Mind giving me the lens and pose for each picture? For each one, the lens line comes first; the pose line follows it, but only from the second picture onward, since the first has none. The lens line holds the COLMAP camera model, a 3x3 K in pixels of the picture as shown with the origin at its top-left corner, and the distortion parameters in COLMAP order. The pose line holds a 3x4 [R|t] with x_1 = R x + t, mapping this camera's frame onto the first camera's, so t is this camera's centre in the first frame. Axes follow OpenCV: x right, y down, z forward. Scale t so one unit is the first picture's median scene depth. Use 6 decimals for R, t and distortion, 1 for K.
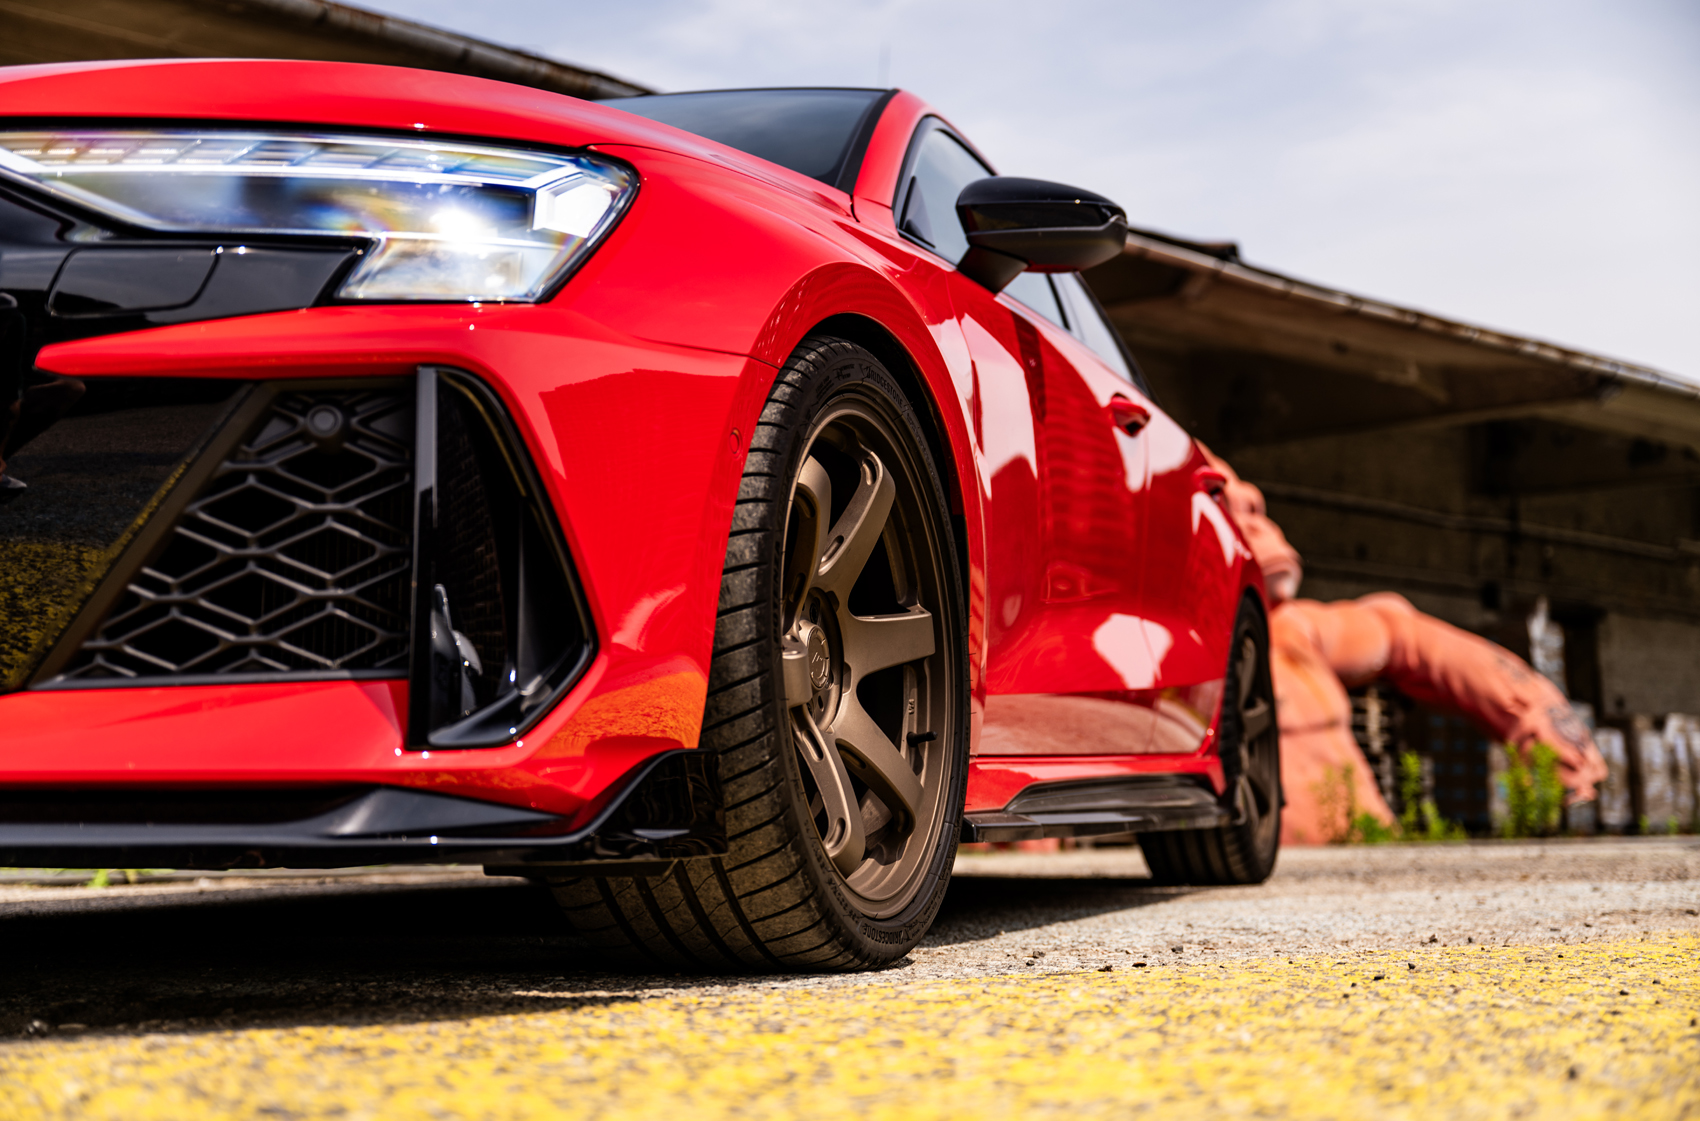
lens RADIAL K [[2118.9, 0, 840.6], [0, 2118.9, 568.9], [0, 0, 1]] dist [0.021084, 0.000000]
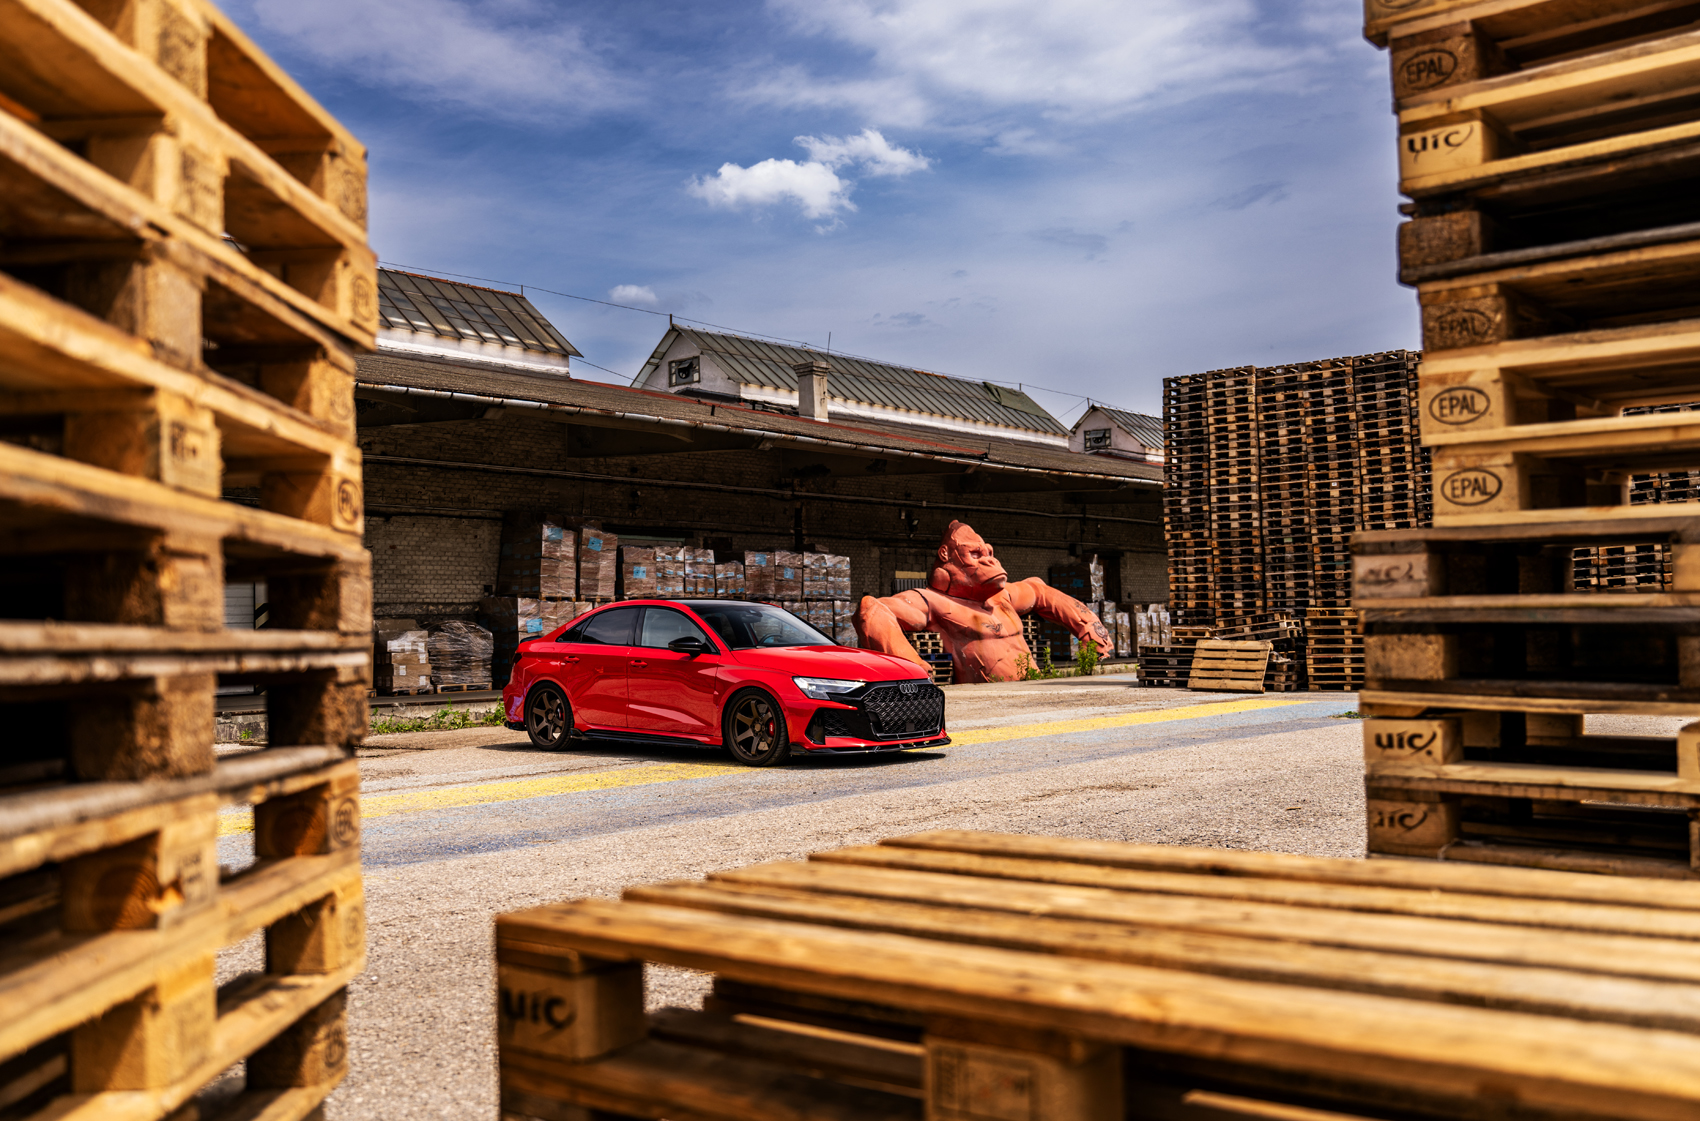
lens RADIAL K [[1574.0, 0, 844.5], [0, 1574.0, 557.0], [0, 0, 1]] dist [-0.001505, 0.000000]
pose [[0.987757, 0.003060, 0.155970, -0.271507], [-0.015725, 0.996668, 0.080034, -0.163068], [-0.155206, -0.081507, 0.984514, -0.849493]]
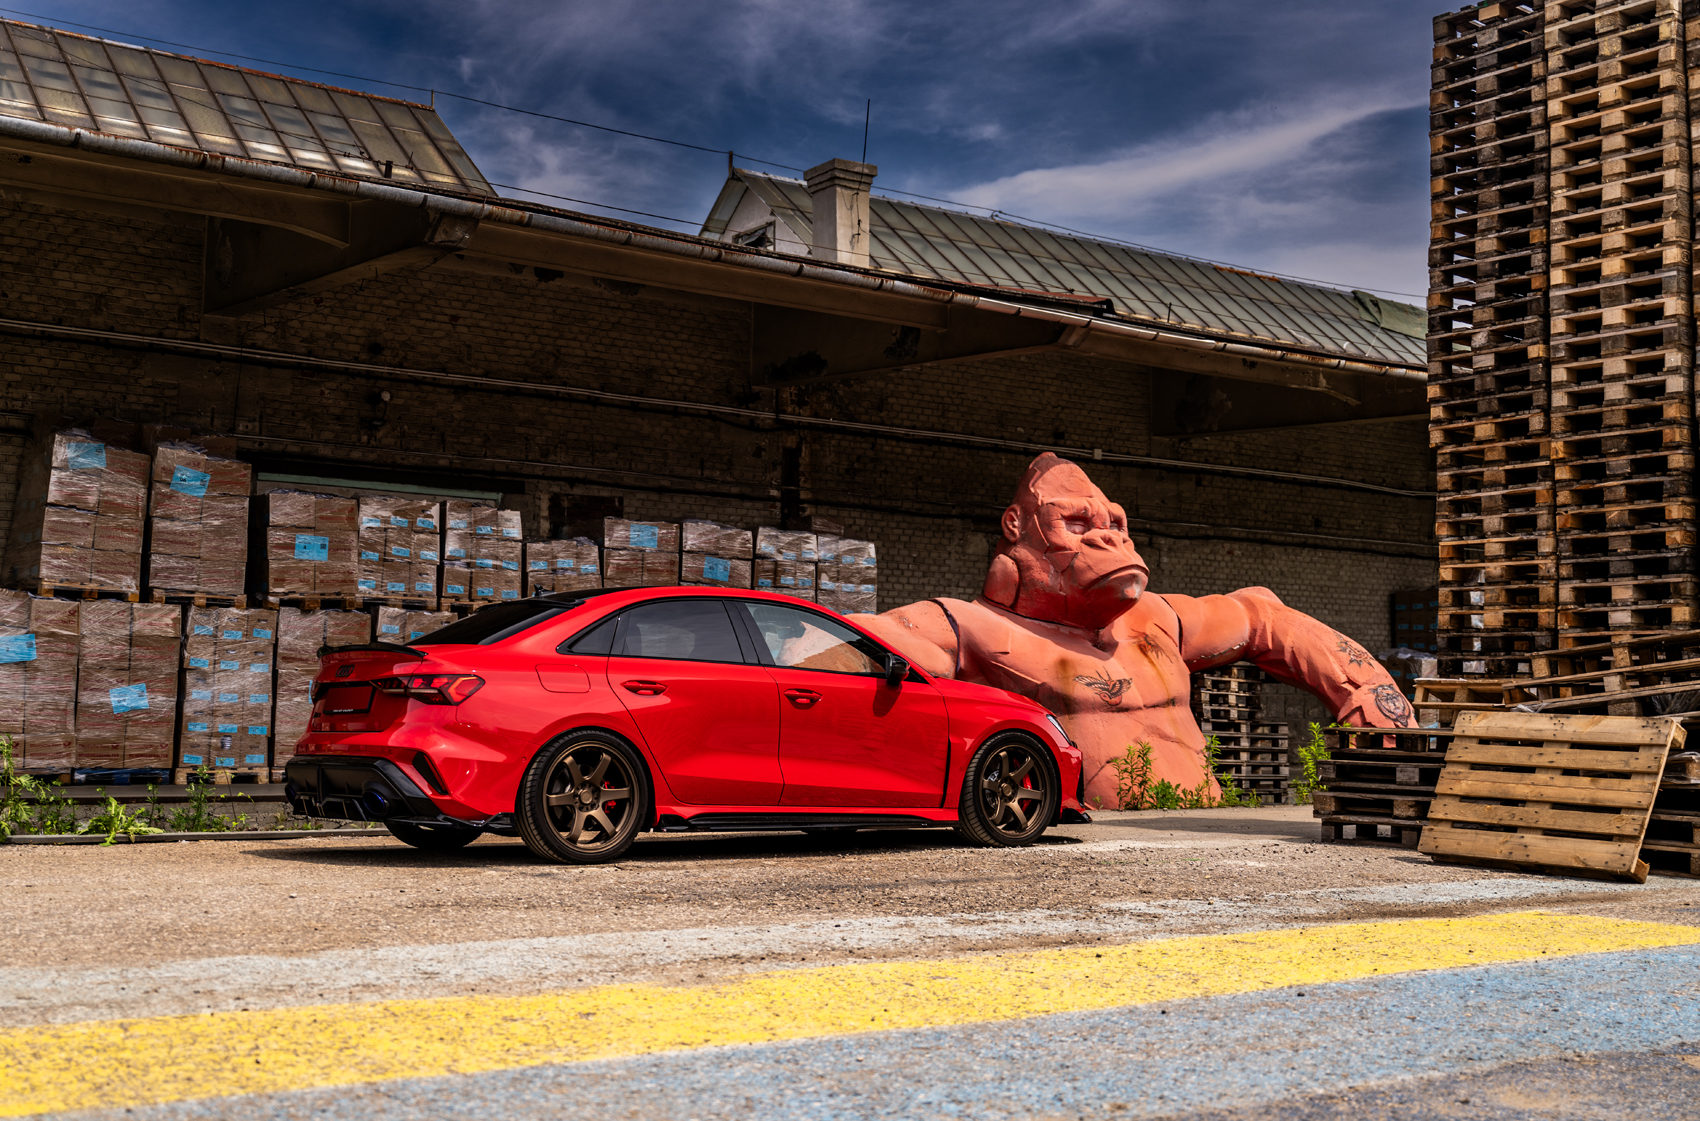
lens RADIAL K [[2002.5, 0, 786.6], [0, 2002.5, 604.7], [0, 0, 1]] dist [-0.000746, 0.000000]
pose [[0.993404, 0.018449, -0.113173, 0.125354], [-0.010471, 0.997444, 0.070685, -0.054411], [0.114188, -0.069033, 0.991058, -0.140930]]
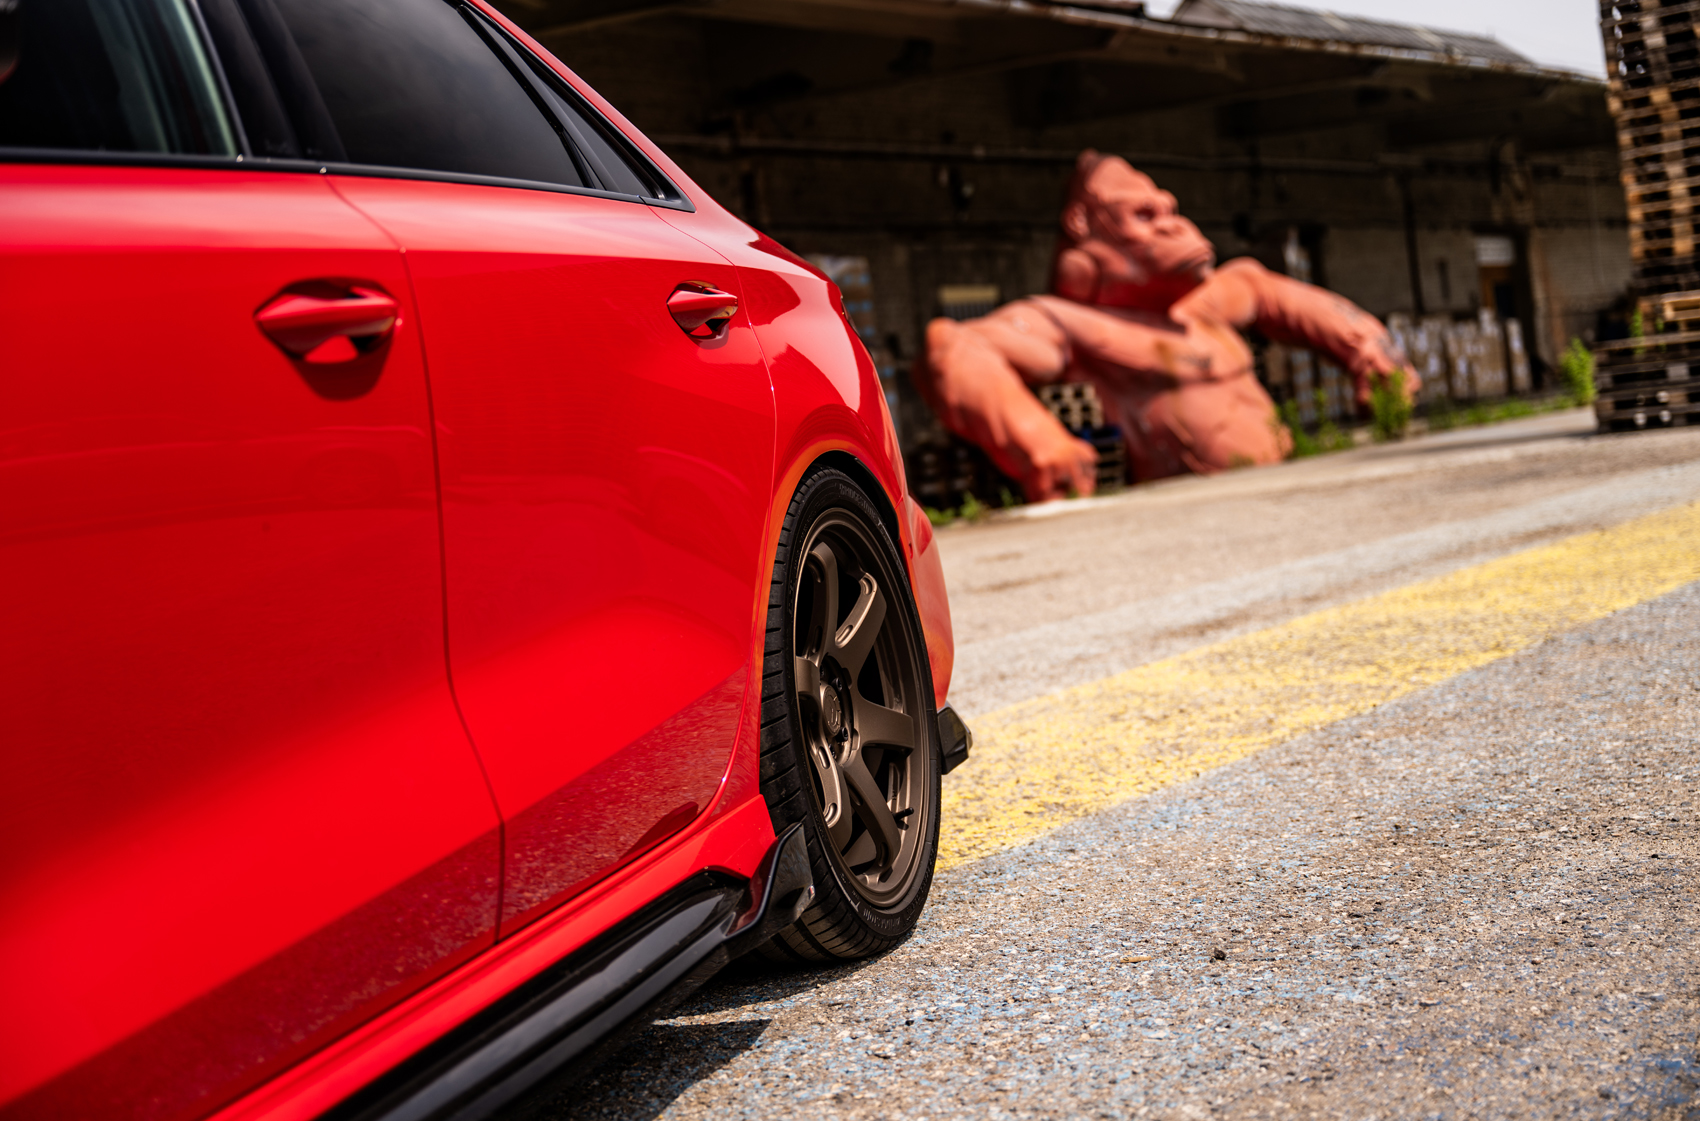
lens RADIAL K [[2481.1, 0, 856.4], [0, 2481.1, 552.3], [0, 0, 1]] dist [0.008783, 0.000000]
pose [[0.970830, -0.116680, 0.209463, -0.303530], [0.082749, 0.982978, 0.164032, -0.079708], [-0.225036, -0.141915, 0.963960, -0.408046]]
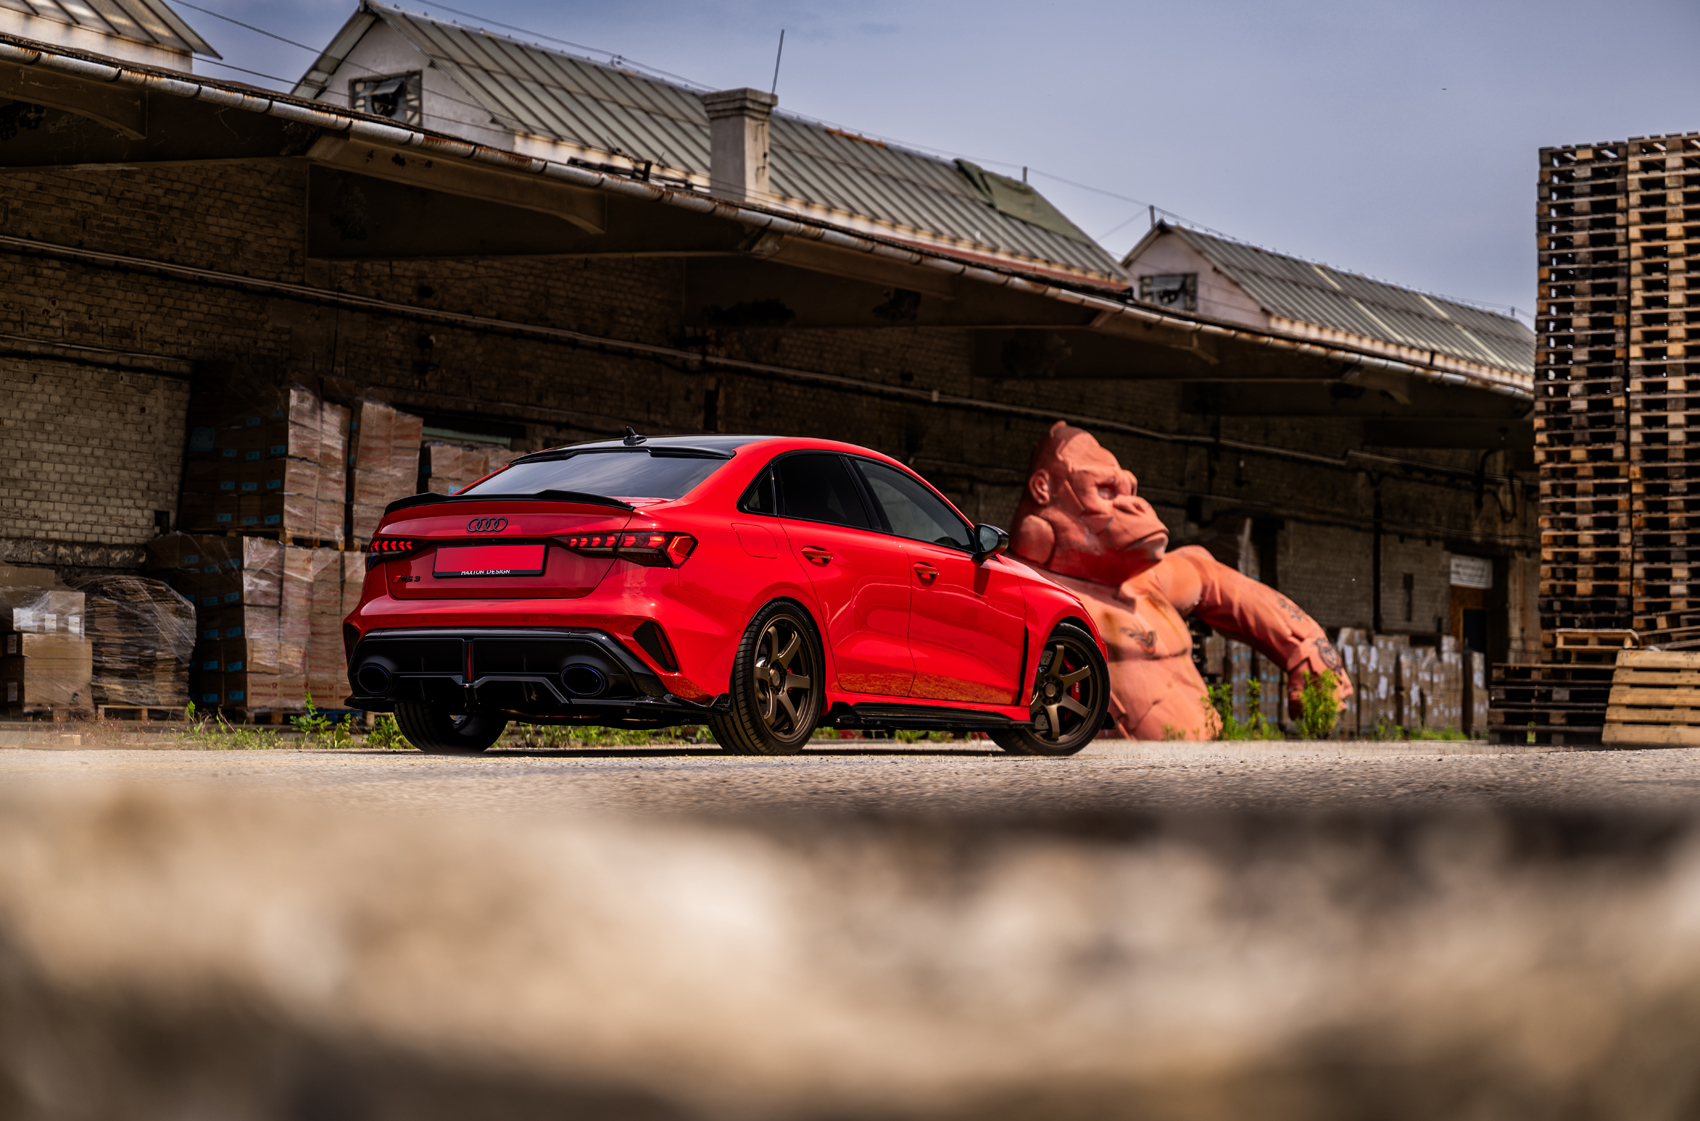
lens RADIAL K [[3590.9, 0, 858.2], [0, 3590.9, 570.8], [0, 0, 1]] dist [0.025774, 0.000000]
pose [[0.958128, 0.034132, 0.284298, -0.555885], [-0.057310, 0.995639, 0.073611, -0.121330], [-0.280546, -0.086822, 0.955906, -1.015314]]
